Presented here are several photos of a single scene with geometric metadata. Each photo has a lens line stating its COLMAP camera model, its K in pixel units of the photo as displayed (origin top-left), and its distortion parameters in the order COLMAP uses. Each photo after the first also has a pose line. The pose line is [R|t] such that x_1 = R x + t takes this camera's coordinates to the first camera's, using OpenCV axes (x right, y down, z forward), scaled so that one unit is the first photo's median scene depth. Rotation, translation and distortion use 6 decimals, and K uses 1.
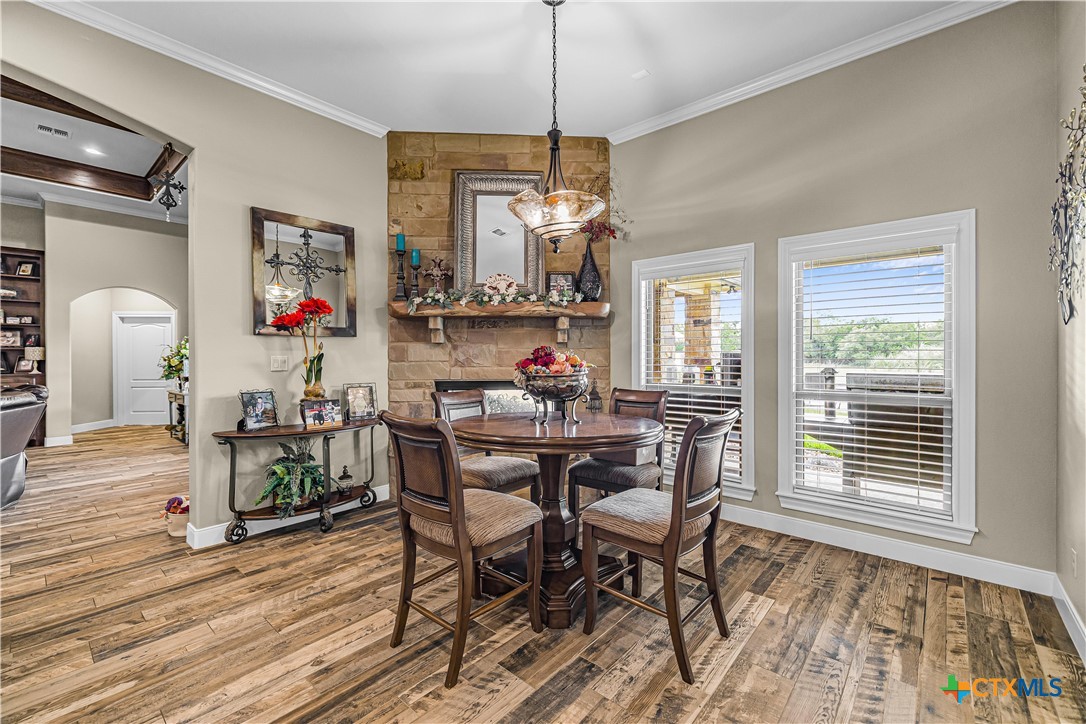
lens RADIAL K [[459.4, 0, 551.6], [0, 459.4, 356.6], [0, 0, 1]] dist [0.005367, -0.000568]
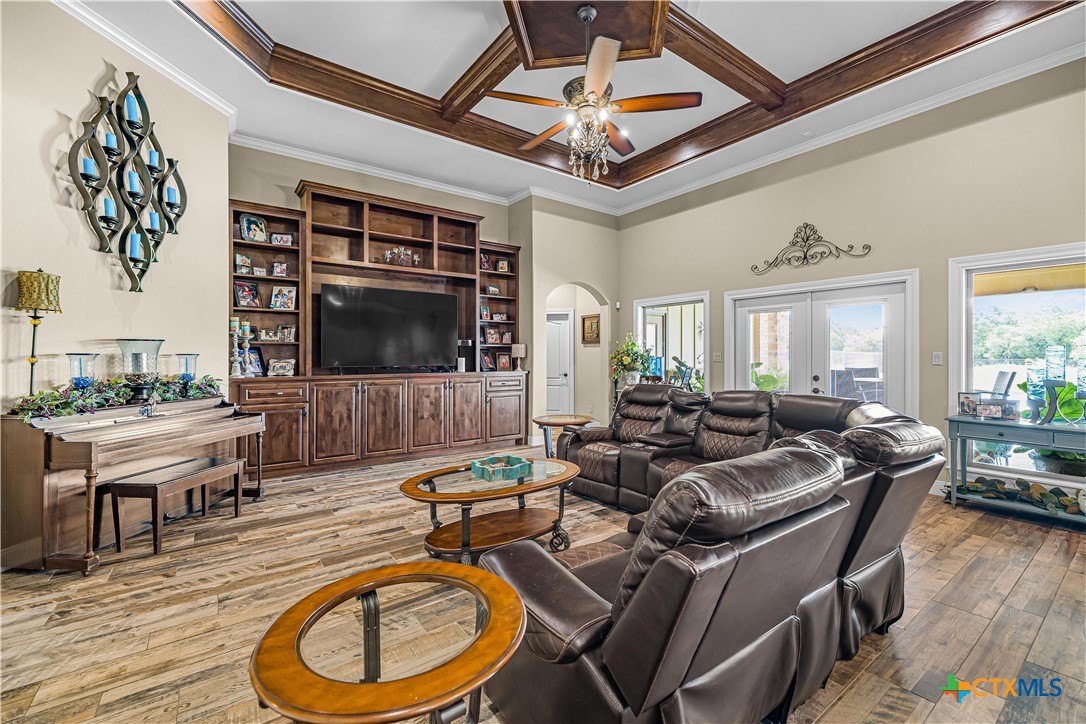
lens RADIAL K [[459.4, 0, 548.6], [0, 459.4, 355.4], [0, 0, 1]] dist [0.005367, -0.000568]
pose [[0.975256, 0.002265, -0.221069, -1.361051], [-0.002971, 0.999992, -0.002858, 0.008267], [0.221060, 0.003444, 0.975254, 0.097996]]
